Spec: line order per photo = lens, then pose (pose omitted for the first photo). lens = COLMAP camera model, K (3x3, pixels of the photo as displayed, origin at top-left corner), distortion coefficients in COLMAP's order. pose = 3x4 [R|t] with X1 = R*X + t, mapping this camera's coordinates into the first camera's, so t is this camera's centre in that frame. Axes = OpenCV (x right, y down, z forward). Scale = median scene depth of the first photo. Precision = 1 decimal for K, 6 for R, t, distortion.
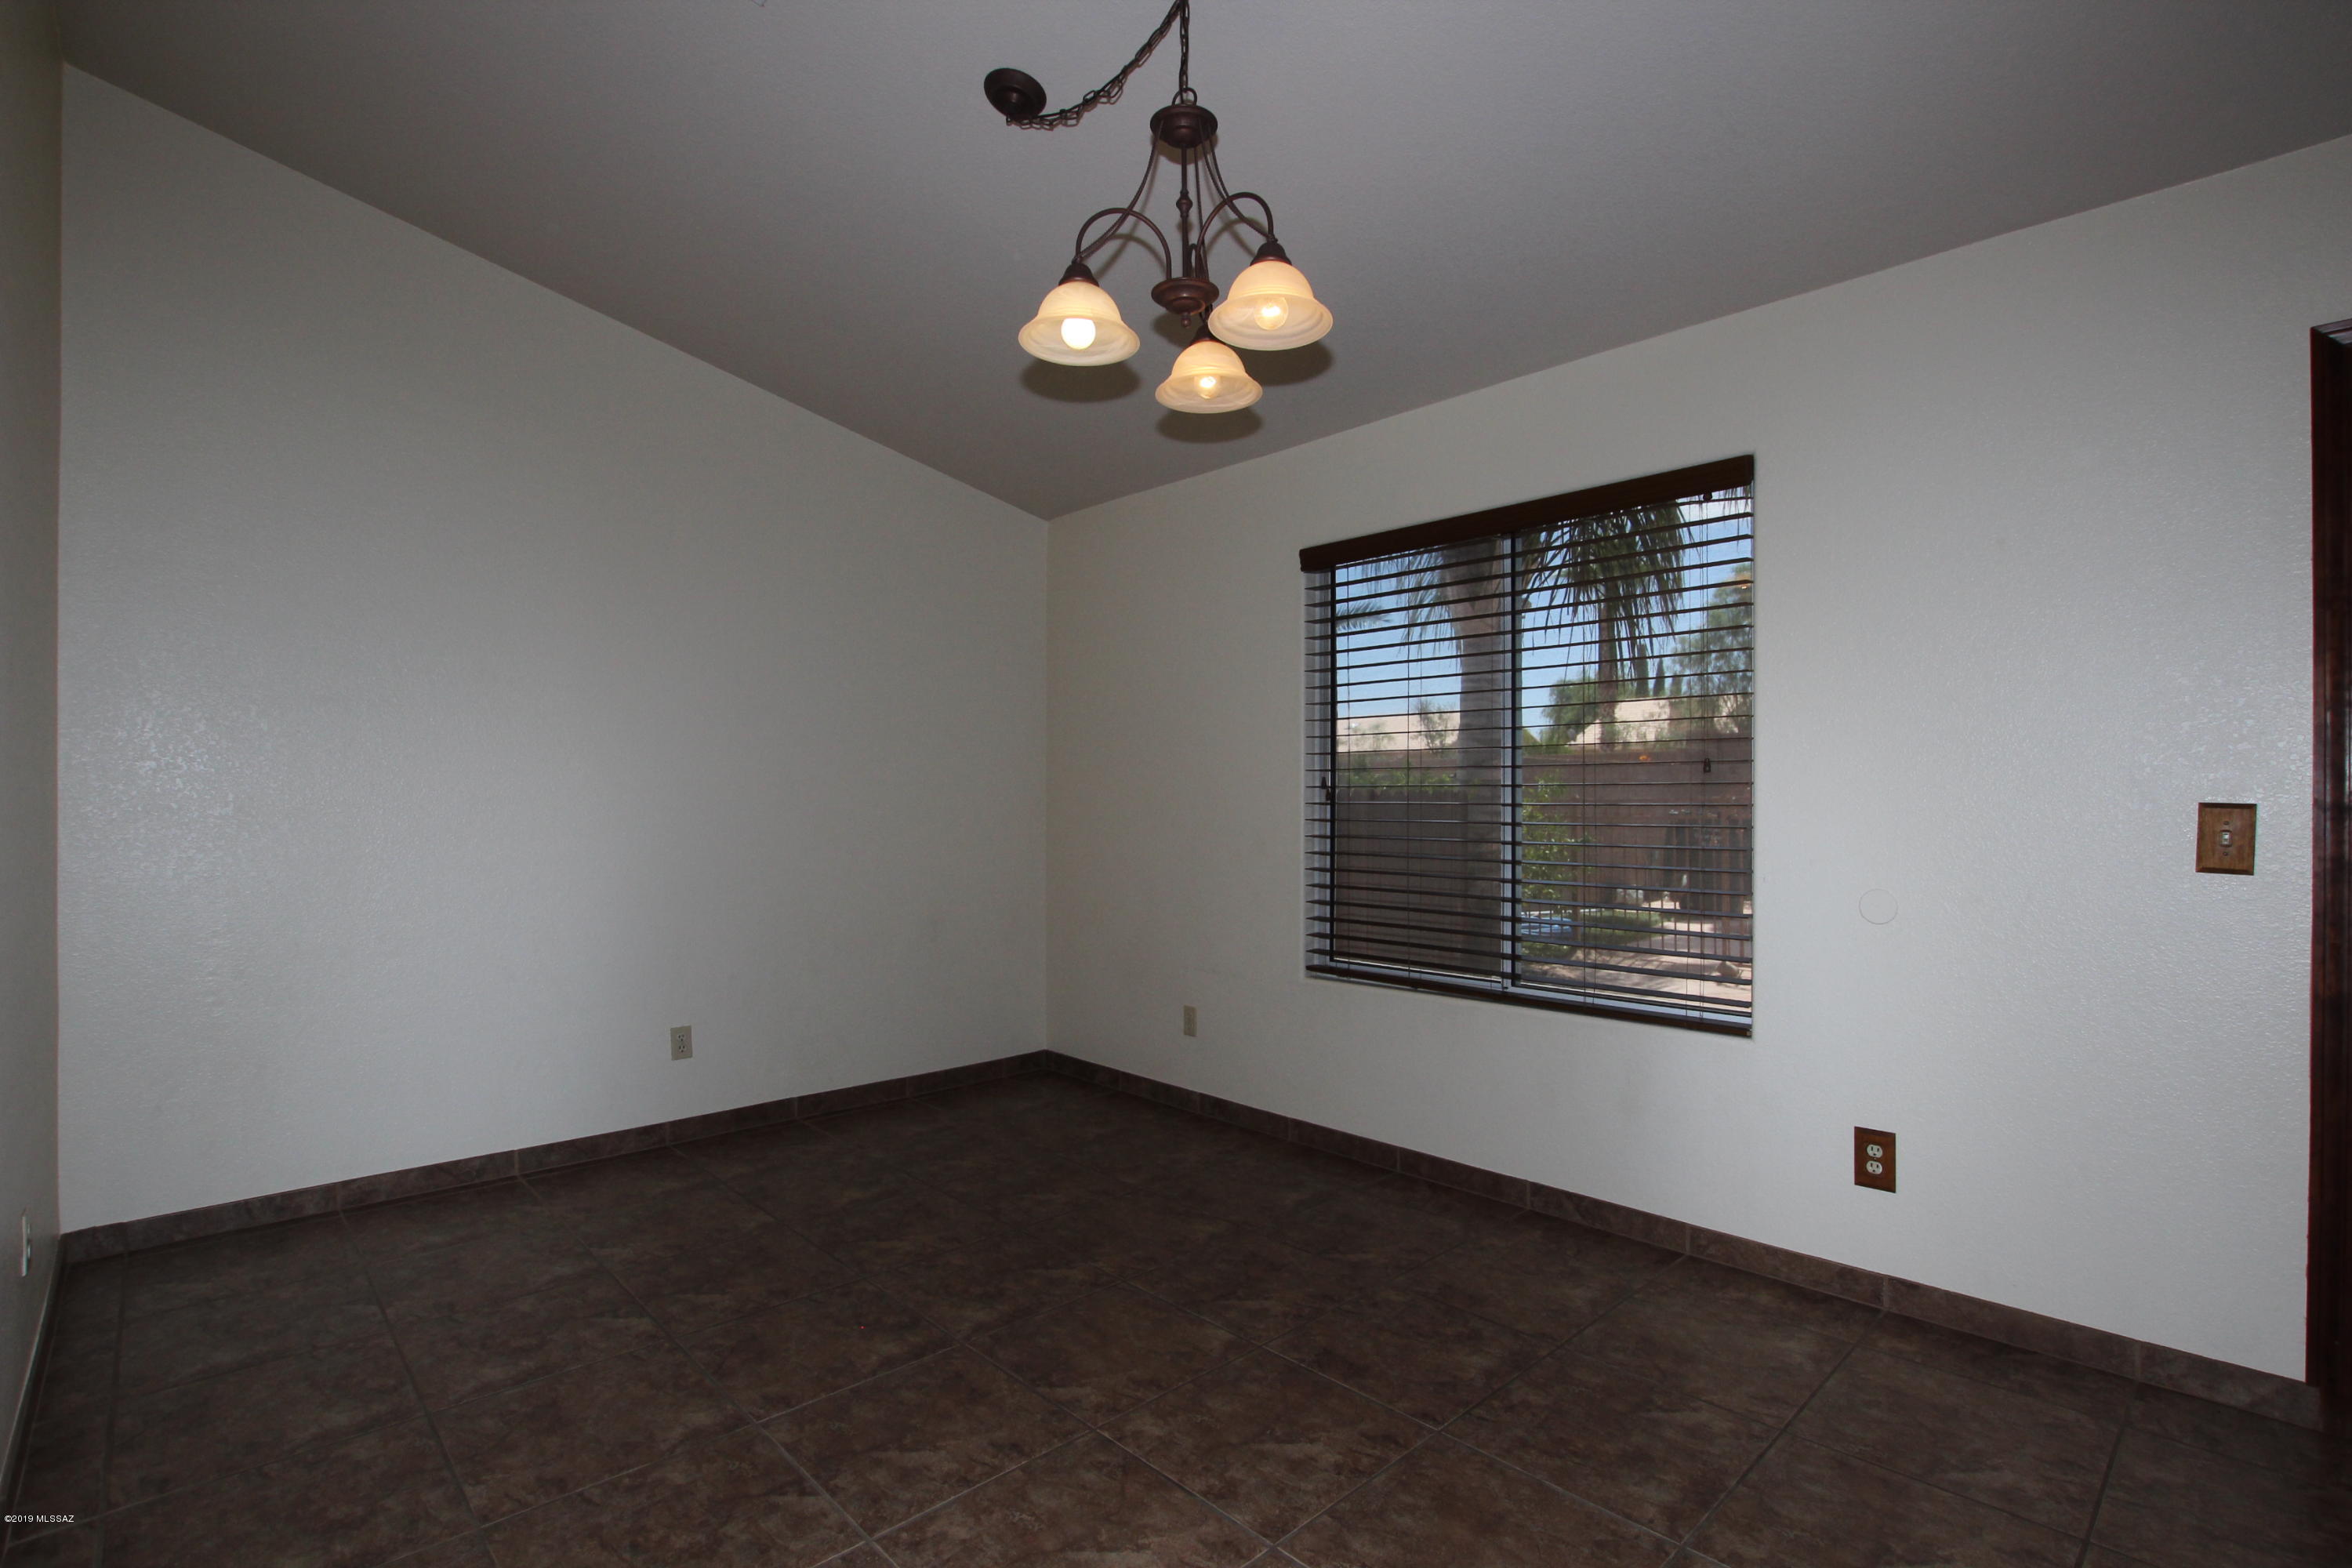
lens RADIAL K [[1120.6, 0, 1211.0], [0, 1120.6, 796.2], [0, 0, 1]] dist [-0.030969, 0.000342]
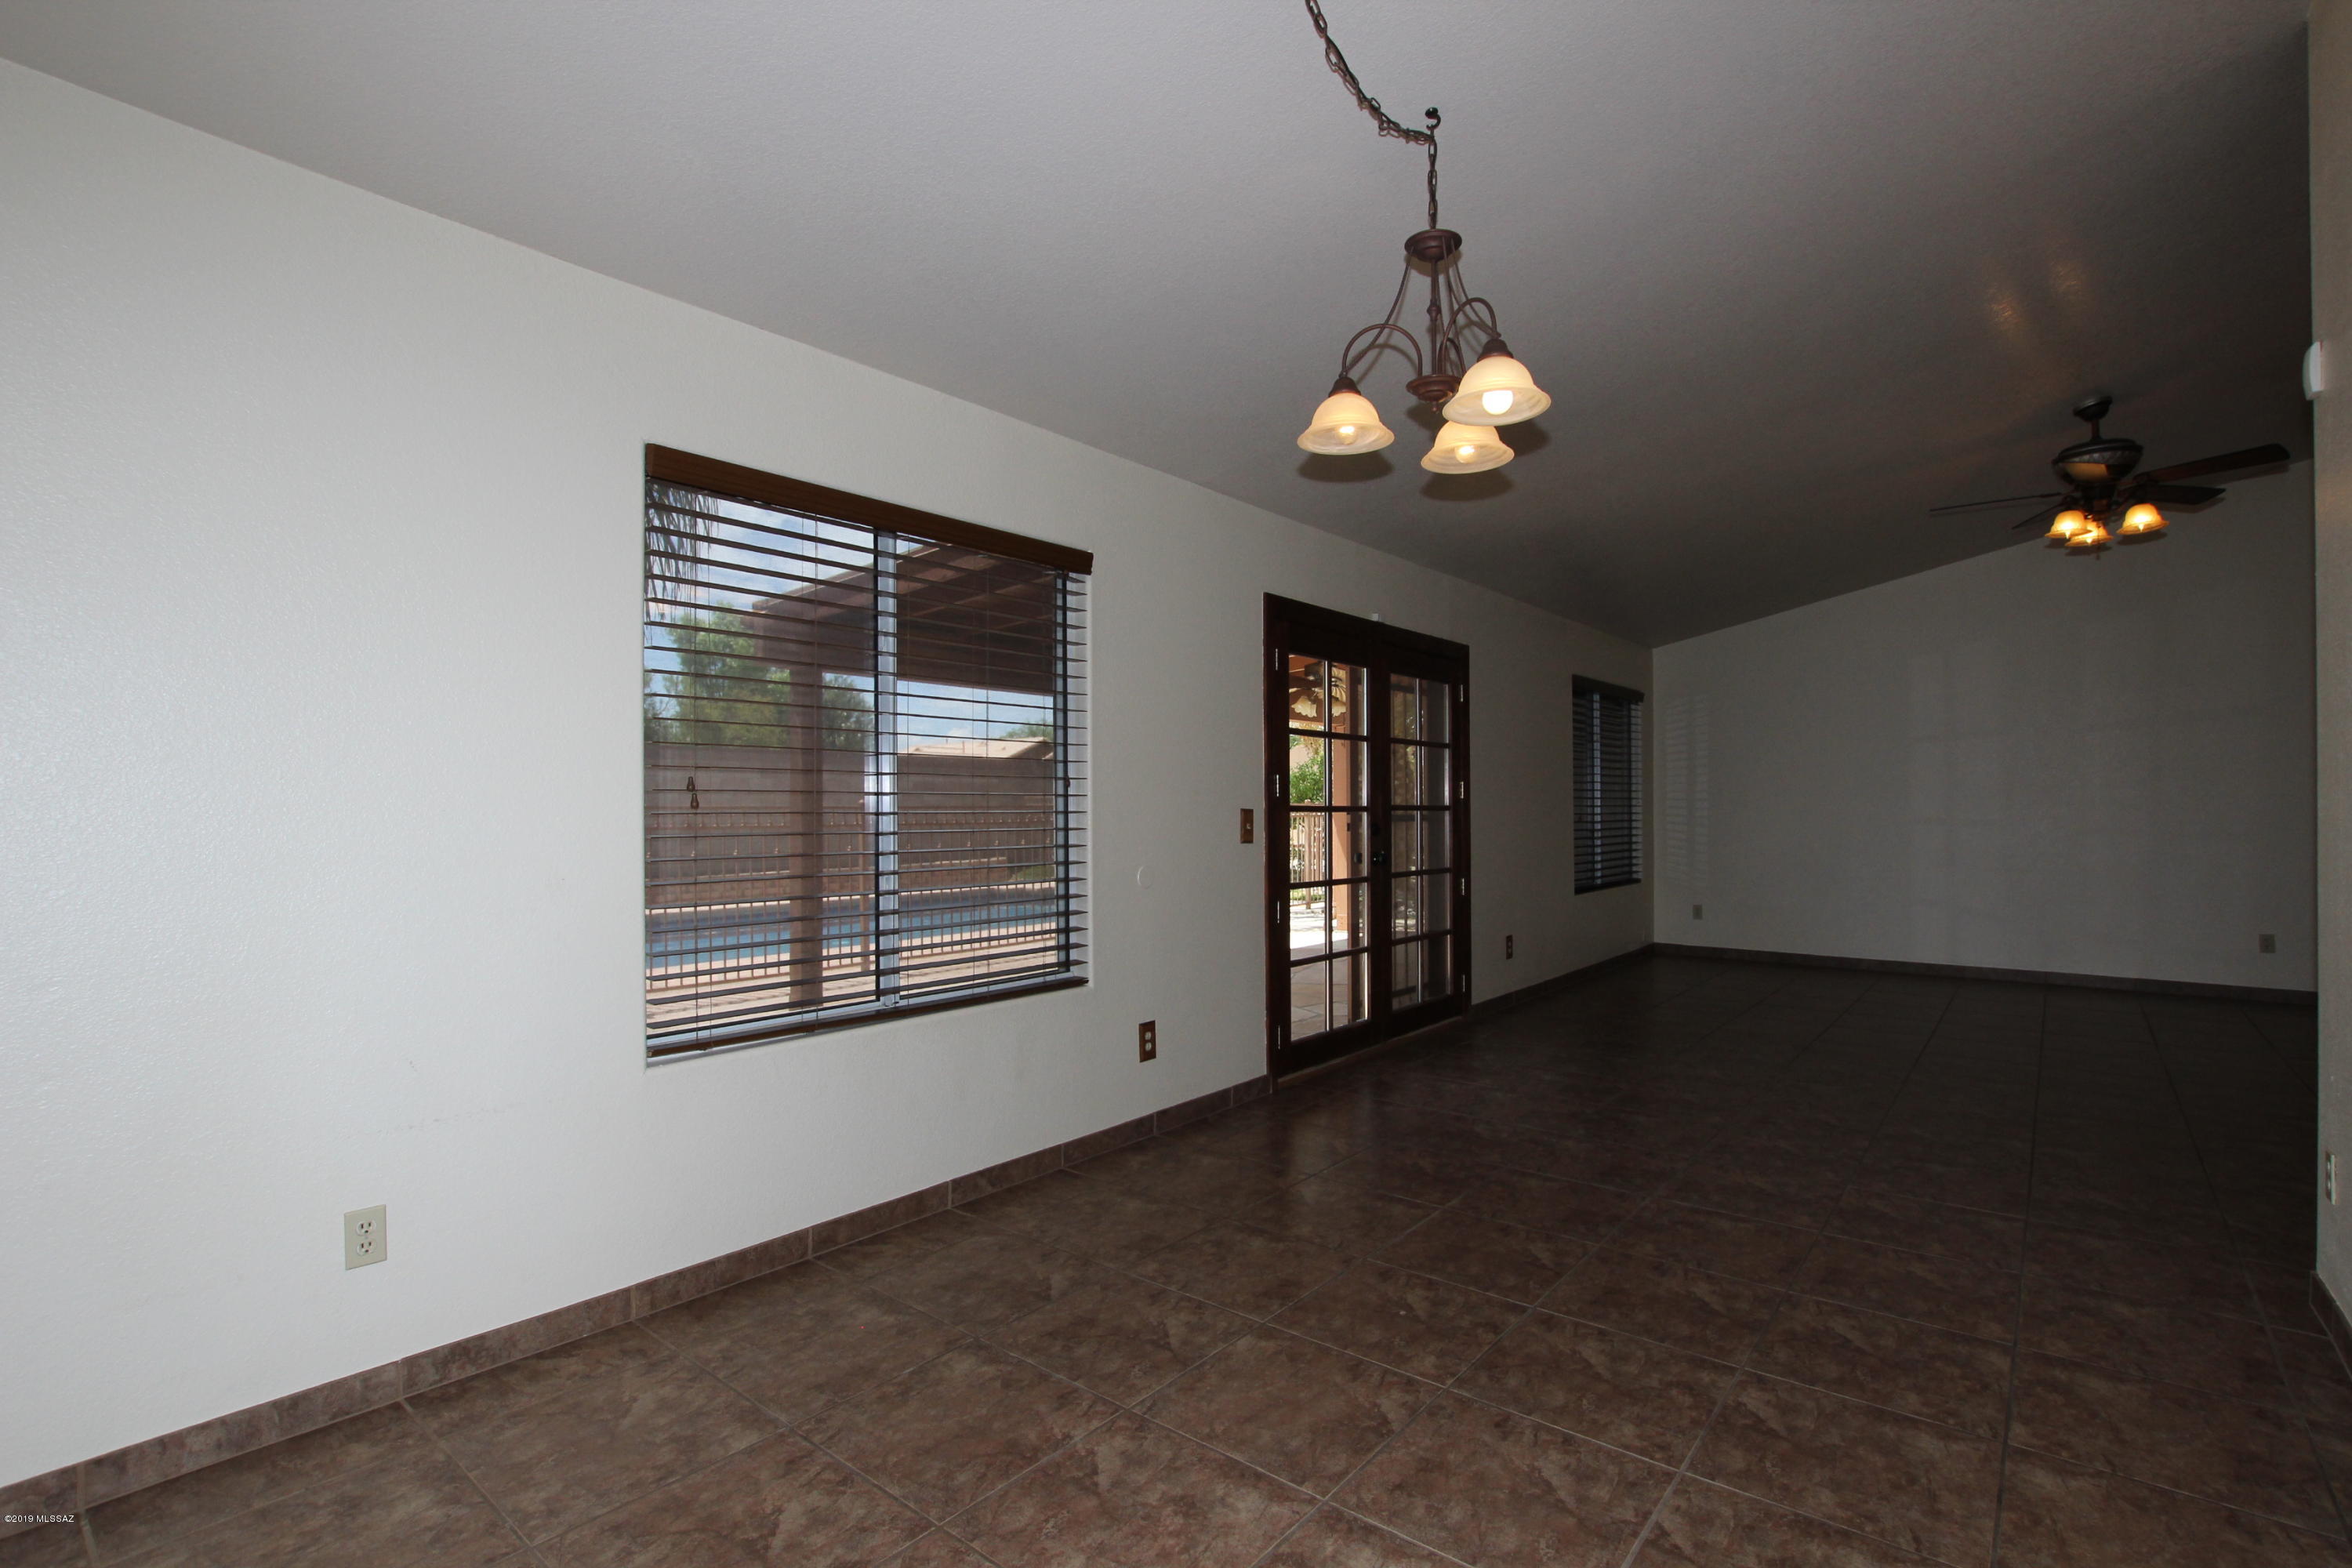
lens RADIAL K [[1104.8, 0, 1177.6], [0, 1104.8, 800.8], [0, 0, 1]] dist [-0.043851, 0.009966]
pose [[-0.127739, 0.008990, 0.991767, -0.973733], [-0.000803, 0.999958, -0.009168, 0.006383], [-0.991807, -0.001967, -0.127727, 1.201958]]
